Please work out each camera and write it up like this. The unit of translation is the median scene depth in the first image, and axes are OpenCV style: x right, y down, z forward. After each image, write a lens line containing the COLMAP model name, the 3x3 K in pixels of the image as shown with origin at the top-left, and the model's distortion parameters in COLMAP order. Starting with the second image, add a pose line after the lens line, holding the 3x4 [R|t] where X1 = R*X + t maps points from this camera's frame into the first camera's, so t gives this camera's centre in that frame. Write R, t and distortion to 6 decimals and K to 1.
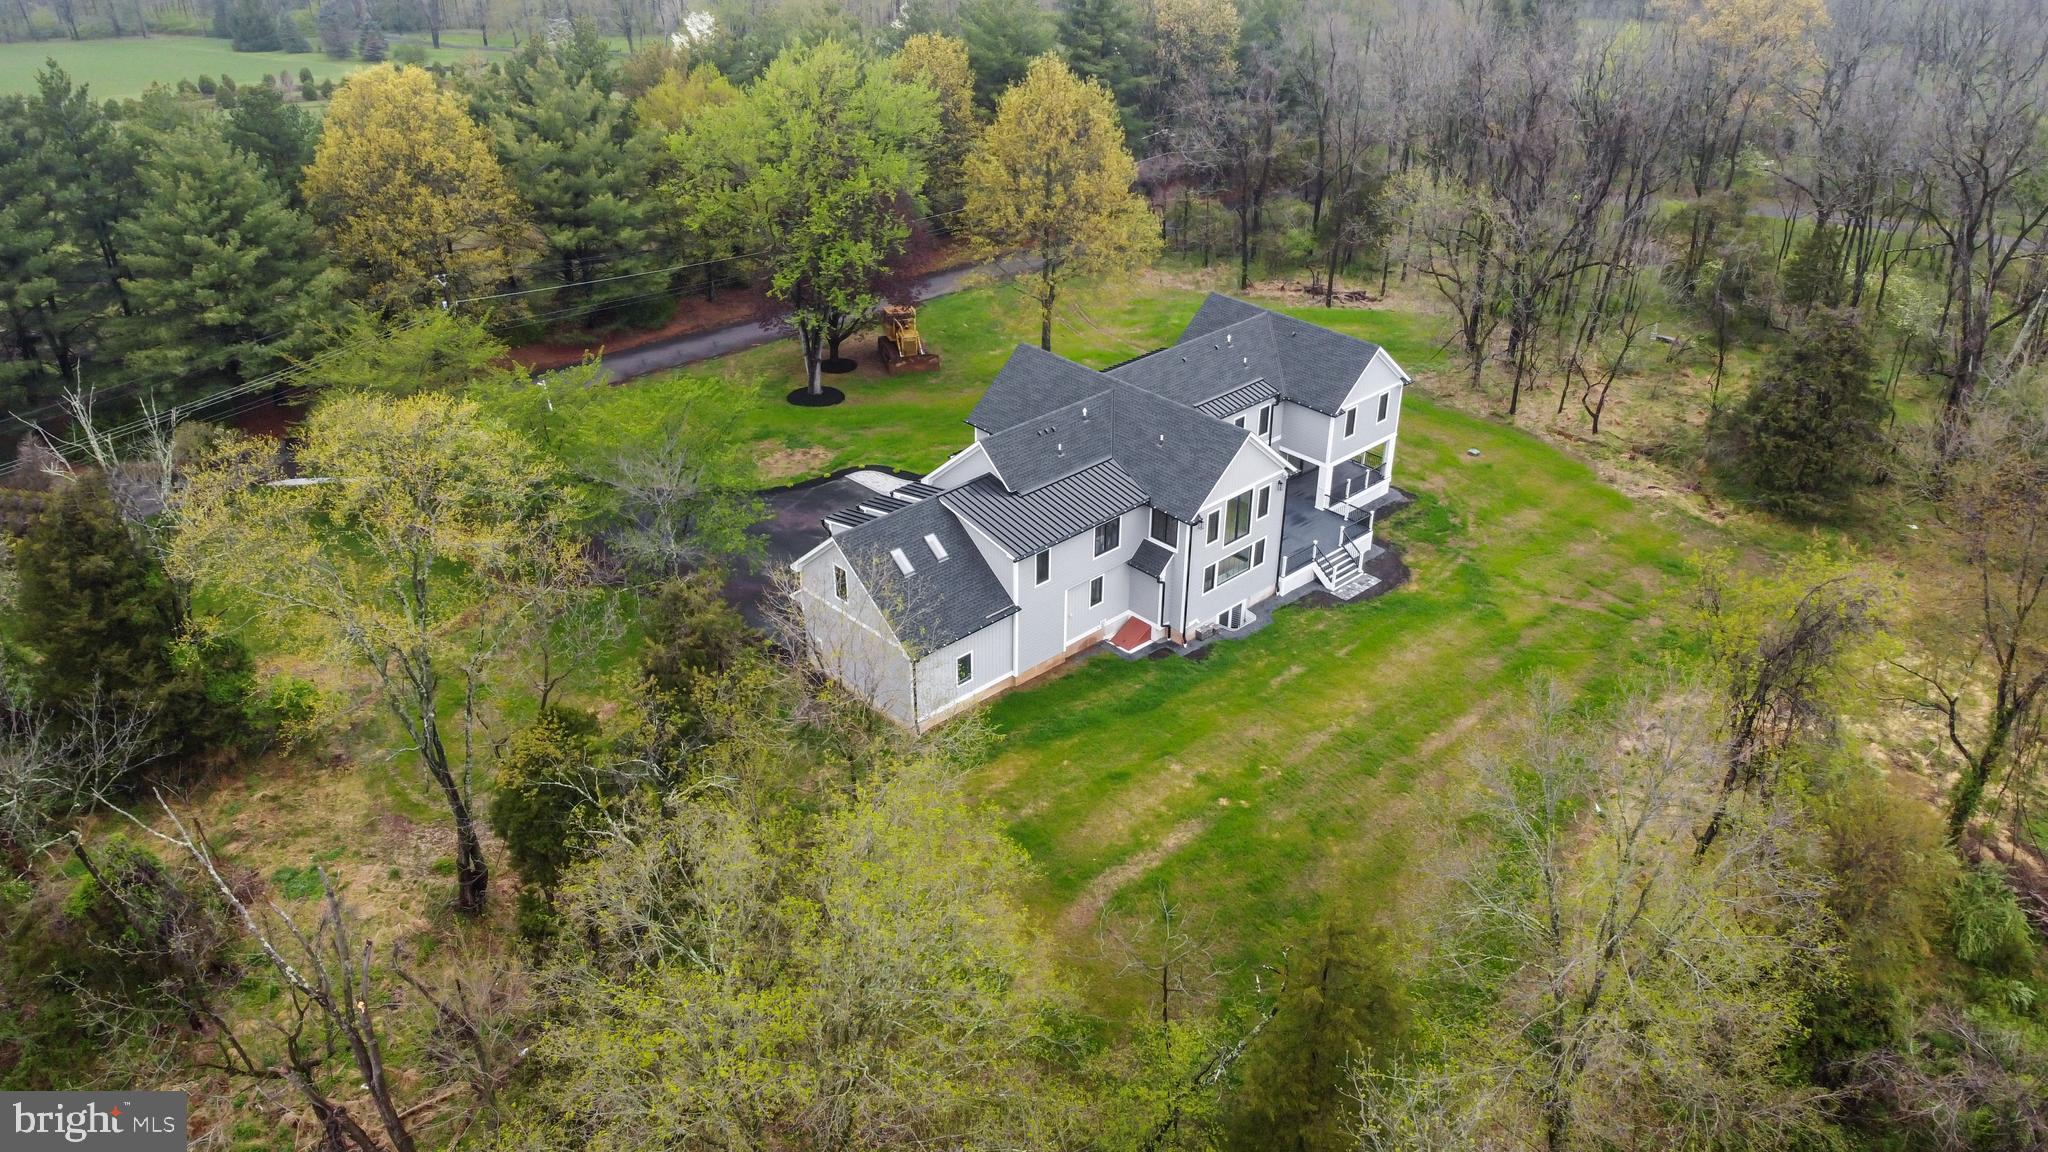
lens RADIAL K [[1557.6, 0, 1015.4], [0, 1557.6, 567.3], [0, 0, 1]] dist [-0.002705, -0.007404]
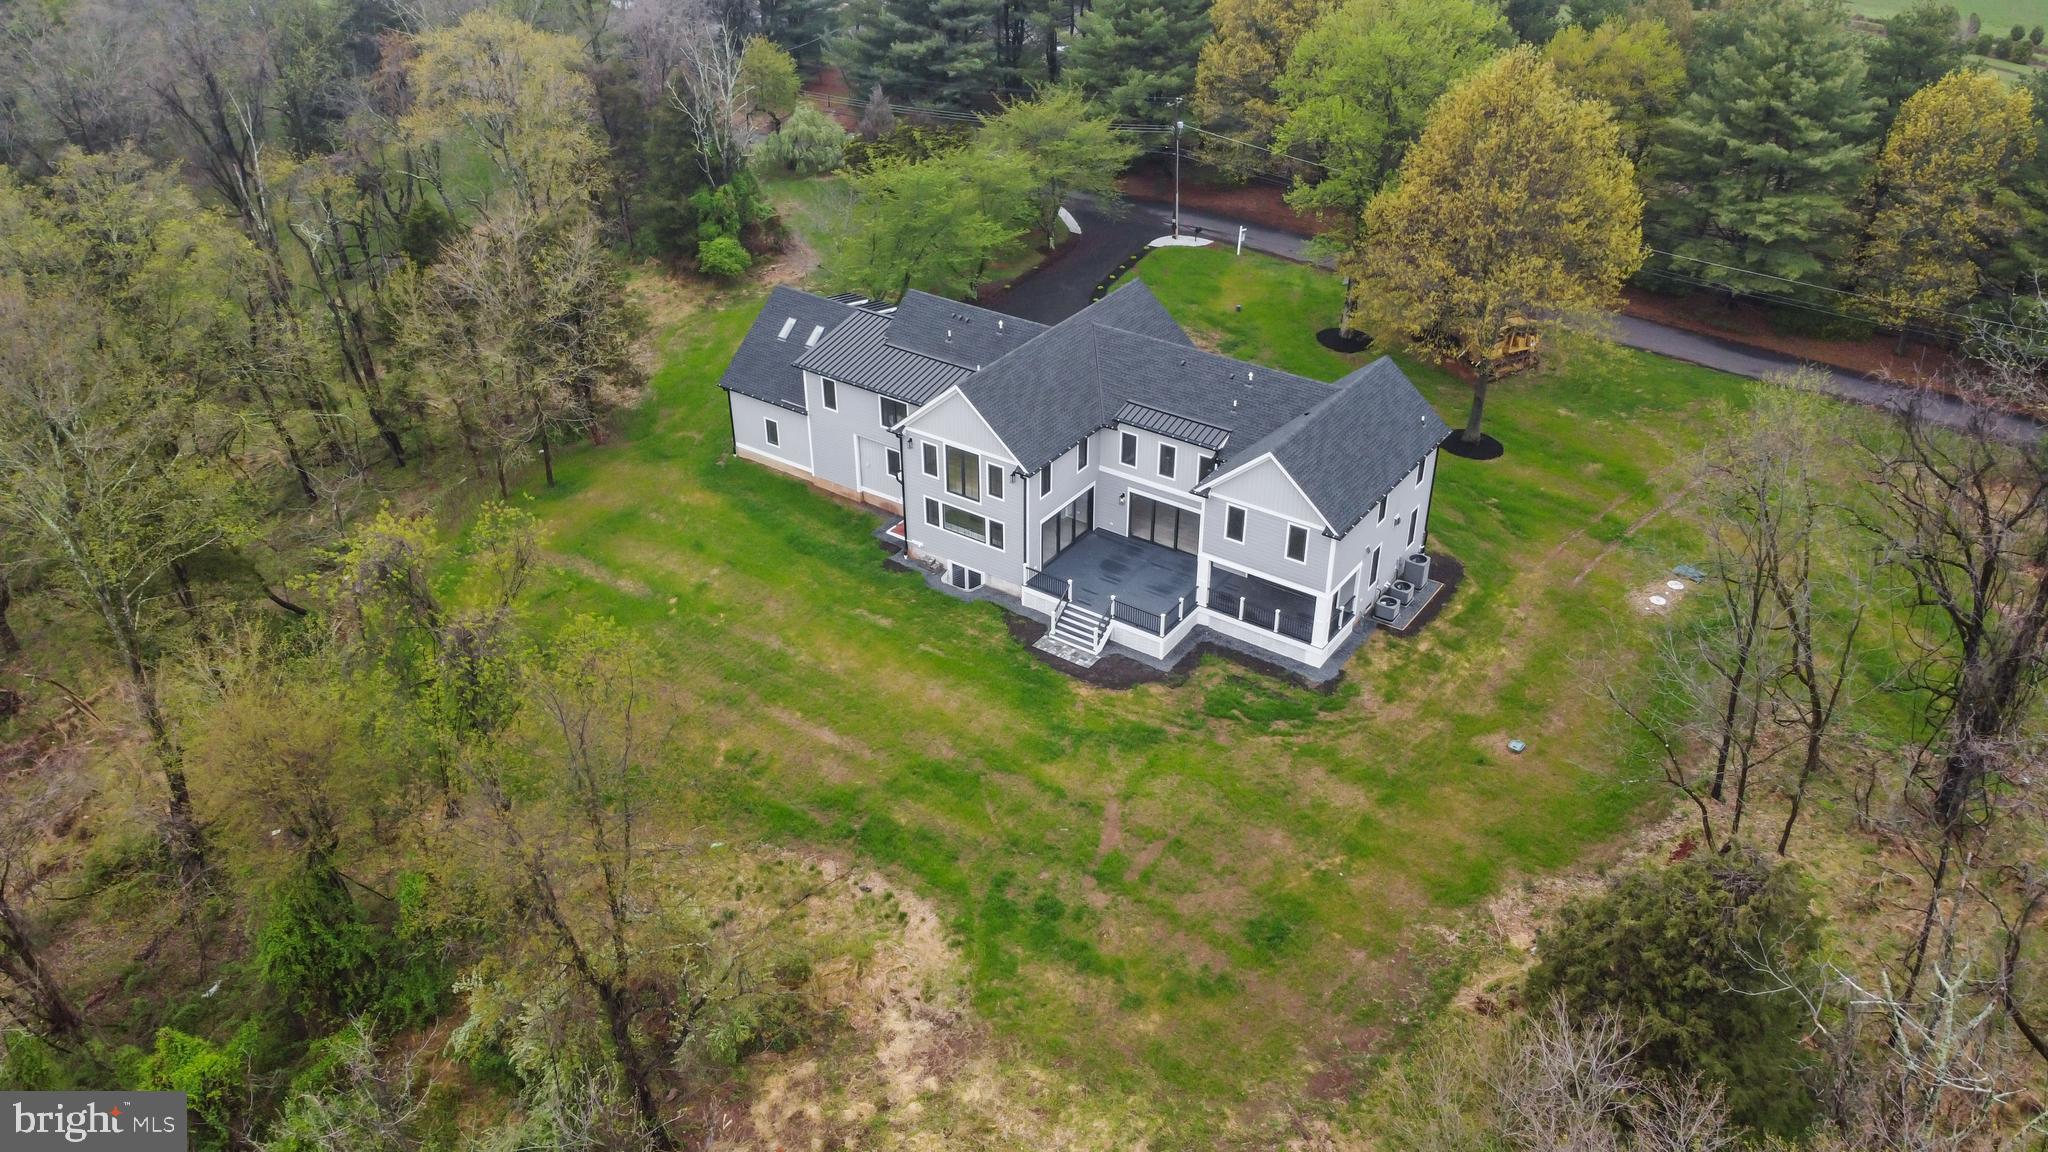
lens RADIAL K [[1557.6, 0, 1015.4], [0, 1557.6, 567.3], [0, 0, 1]] dist [-0.002705, -0.007404]
pose [[0.205030, 0.513786, -0.833059, 0.948270], [-0.477255, 0.795577, 0.373209, -0.348348], [0.854512, 0.321062, 0.408324, 0.632542]]
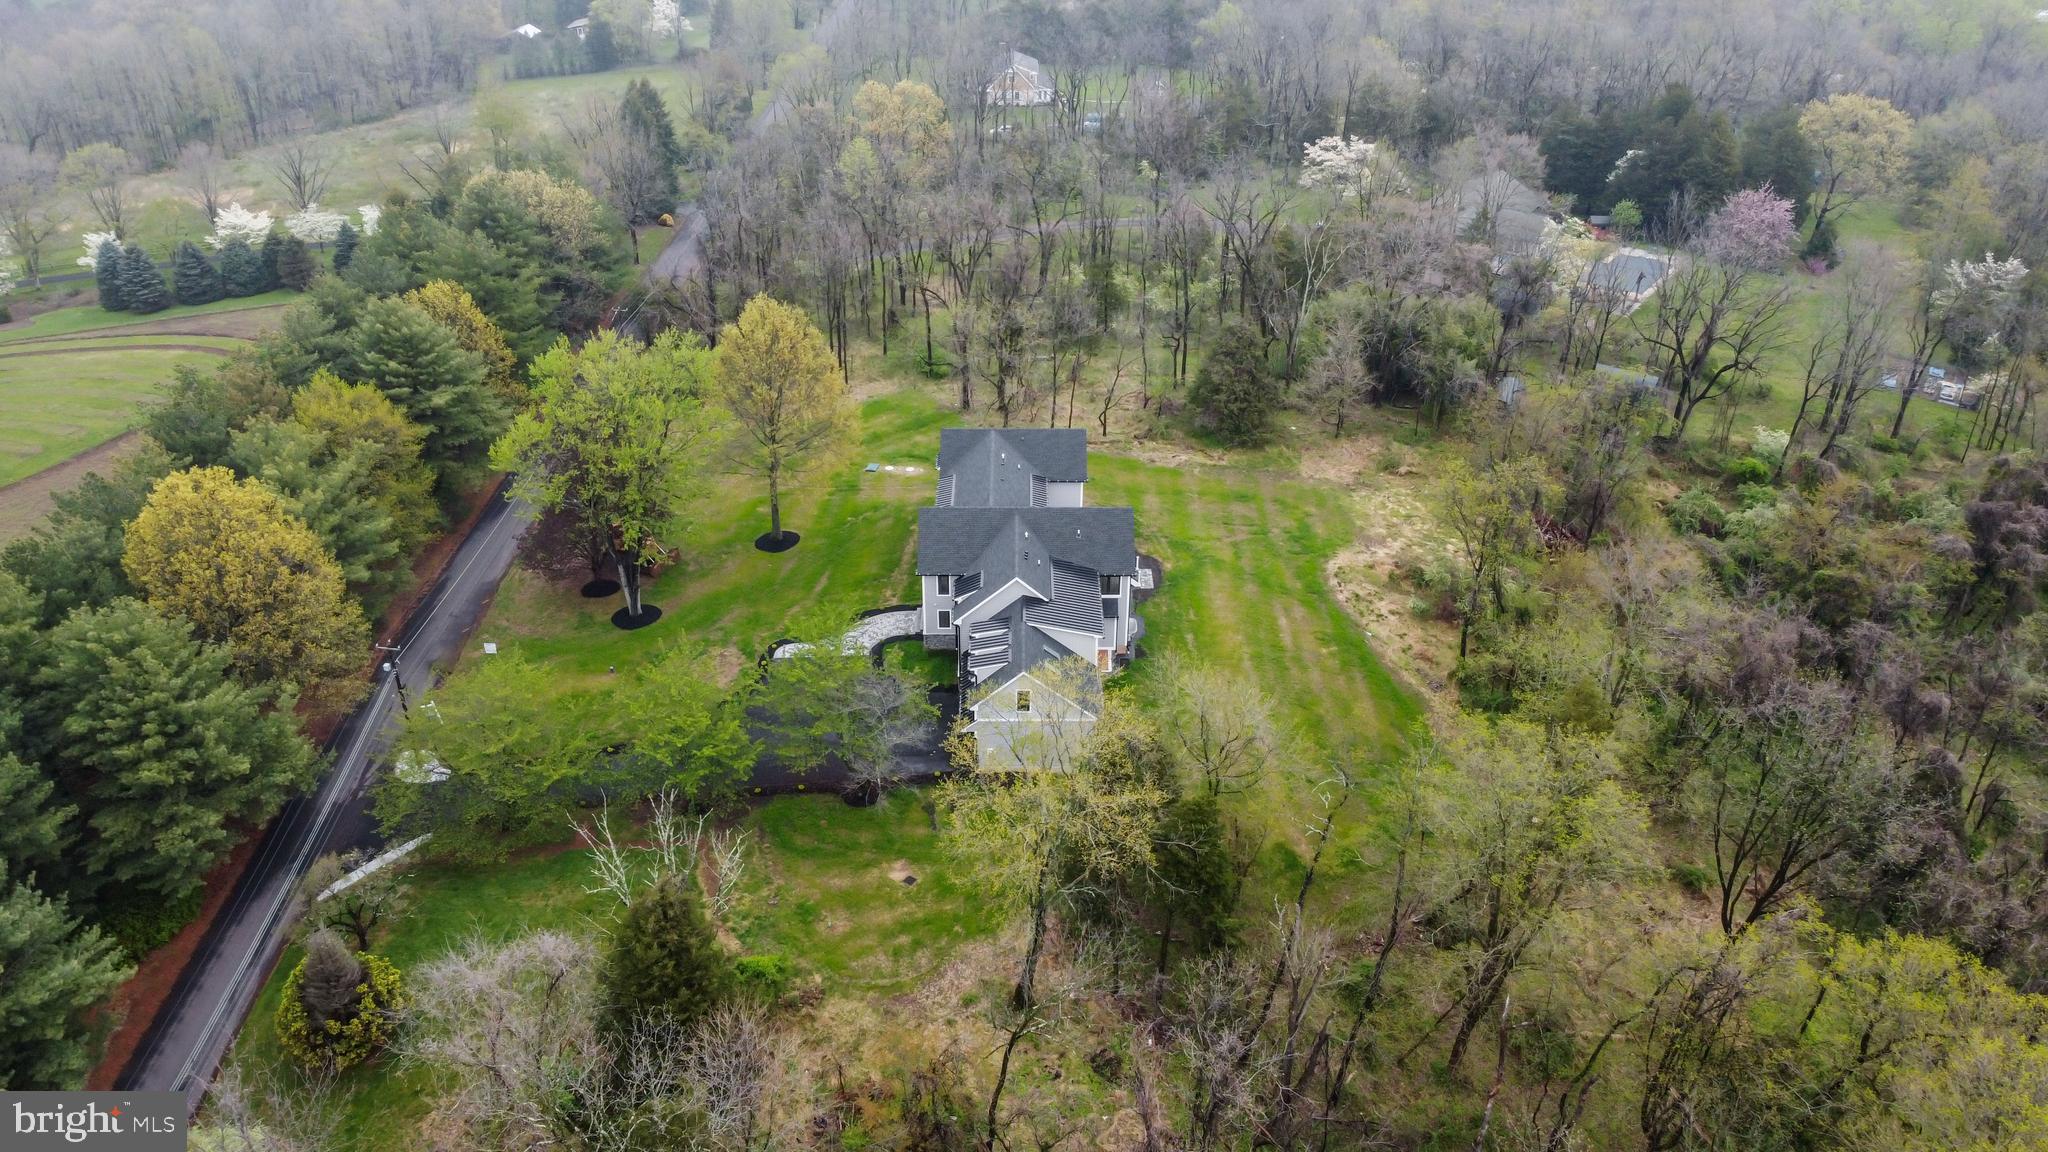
lens RADIAL K [[1557.6, 0, 1015.4], [0, 1557.6, 567.3], [0, 0, 1]] dist [-0.002705, -0.007404]
pose [[0.682212, -0.369066, 0.631172, -0.874462], [0.360684, 0.920781, 0.148558, -0.285407], [-0.635999, 0.126306, 0.761284, -0.098162]]
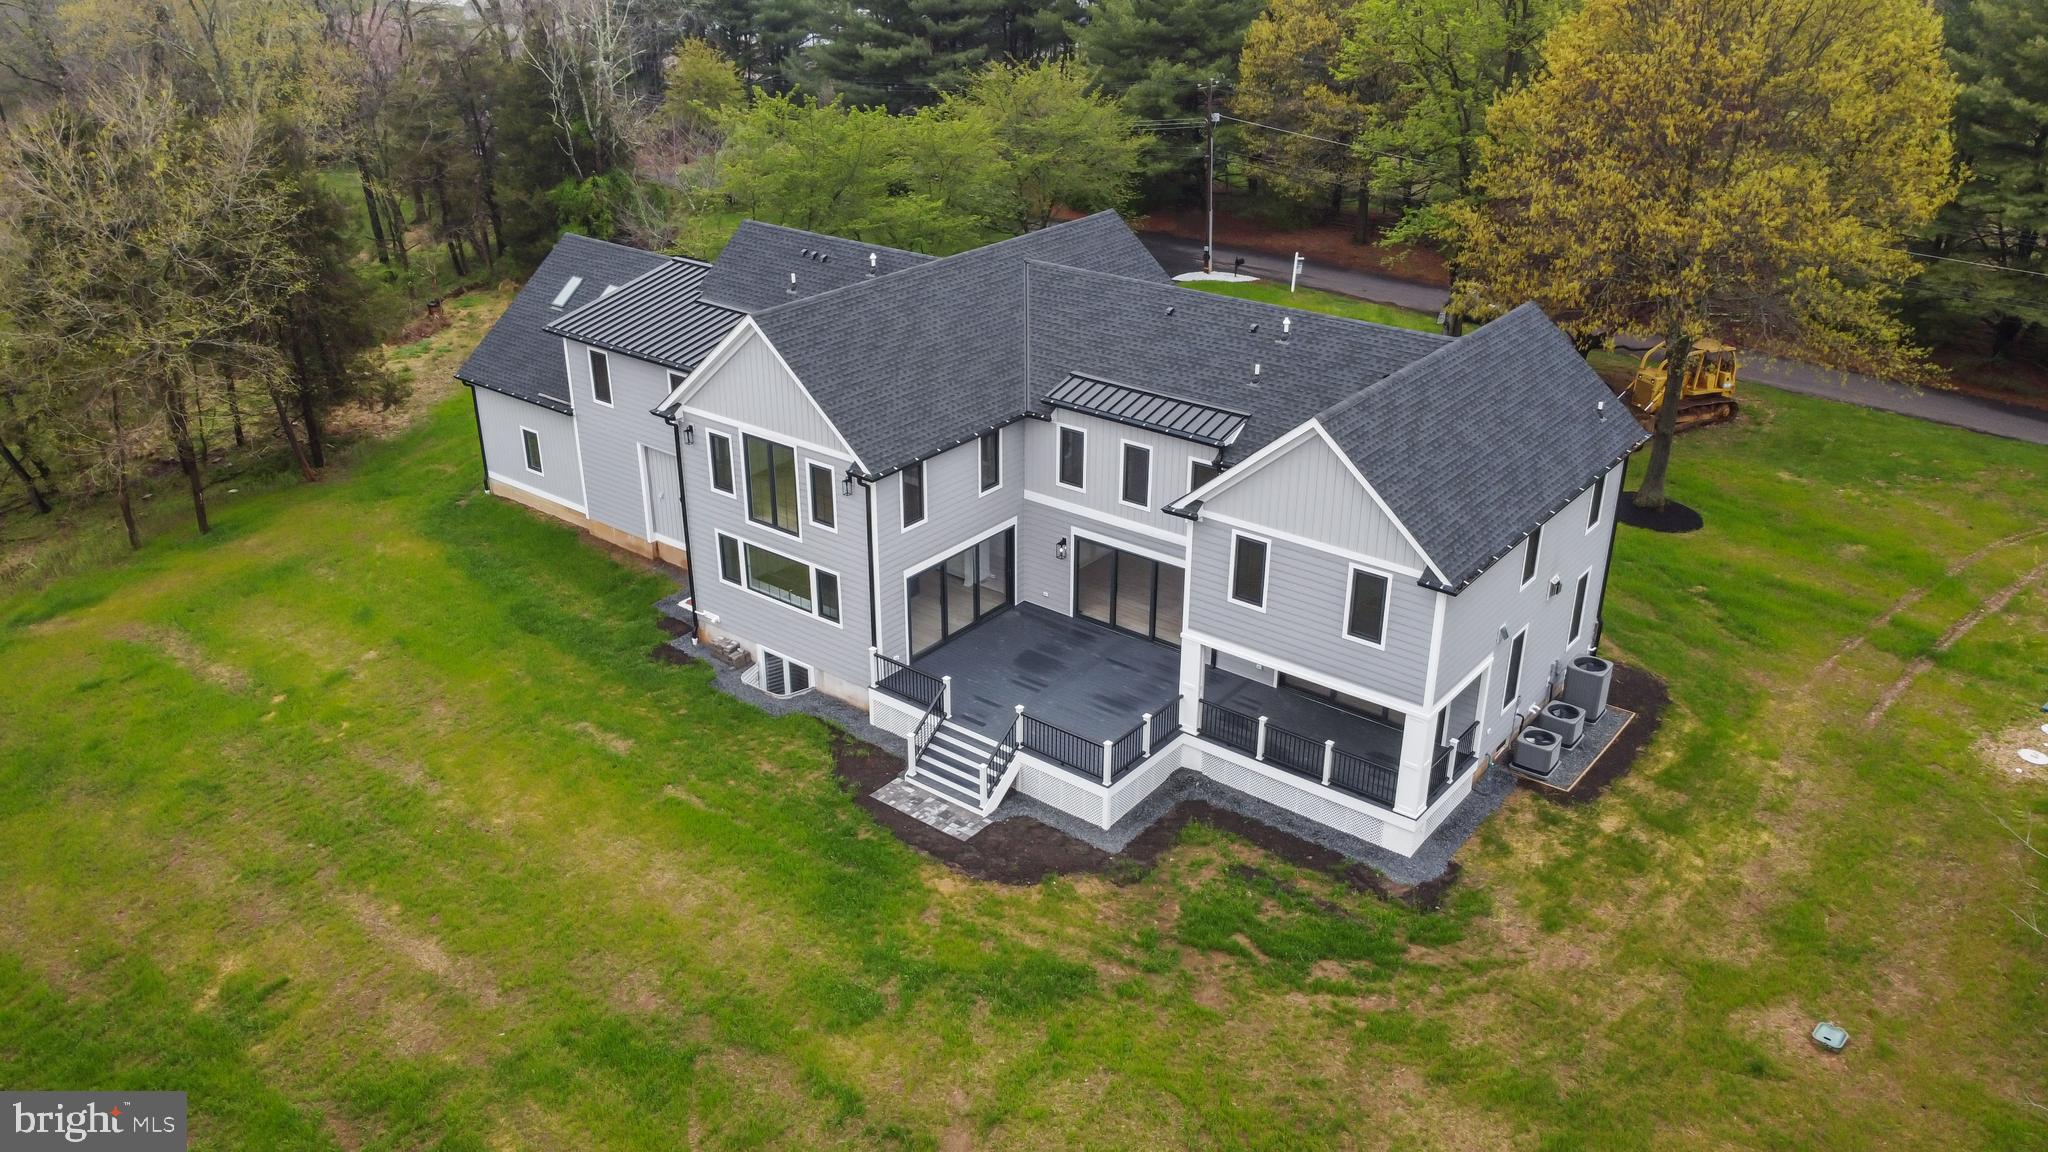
lens RADIAL K [[1557.6, 0, 1015.4], [0, 1557.6, 567.3], [0, 0, 1]] dist [-0.002705, -0.007404]
pose [[0.149908, 0.414169, -0.897771, 0.633527], [-0.487390, 0.820991, 0.297364, -0.204331], [0.860220, 0.392987, 0.324935, 0.878479]]
